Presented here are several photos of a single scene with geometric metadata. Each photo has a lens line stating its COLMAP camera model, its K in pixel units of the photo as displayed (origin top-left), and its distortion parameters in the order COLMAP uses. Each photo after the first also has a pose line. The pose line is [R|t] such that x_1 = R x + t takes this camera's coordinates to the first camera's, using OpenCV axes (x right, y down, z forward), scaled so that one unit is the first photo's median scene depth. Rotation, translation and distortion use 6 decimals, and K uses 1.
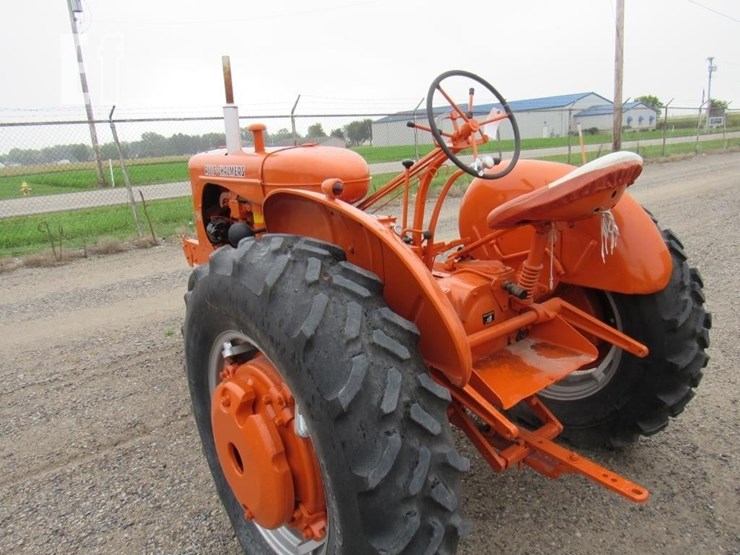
lens RADIAL K [[539.8, 0, 375.3], [0, 539.8, 266.5], [0, 0, 1]] dist [-0.010745, -0.000572]
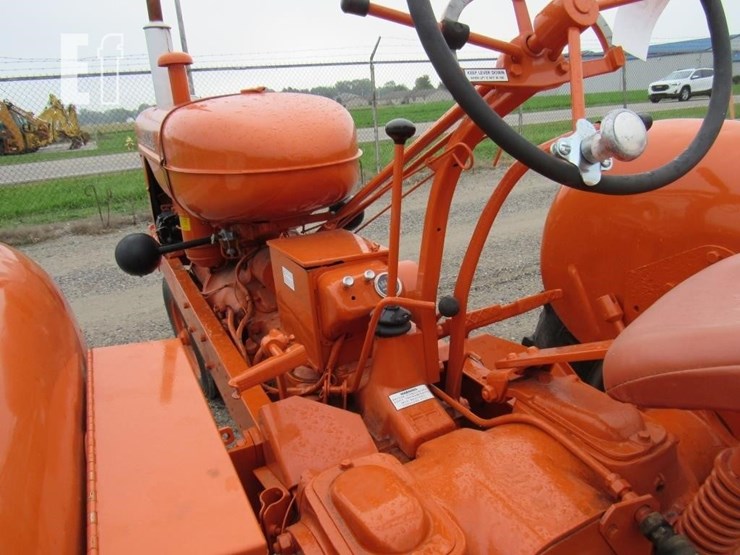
lens RADIAL K [[539.8, 0, 375.3], [0, 539.8, 266.5], [0, 0, 1]] dist [-0.010745, -0.000572]
pose [[0.981218, 0.049459, -0.186455, 0.103461], [-0.034213, 0.995868, 0.084117, -0.107410], [0.189845, -0.076158, 0.978856, 0.519806]]
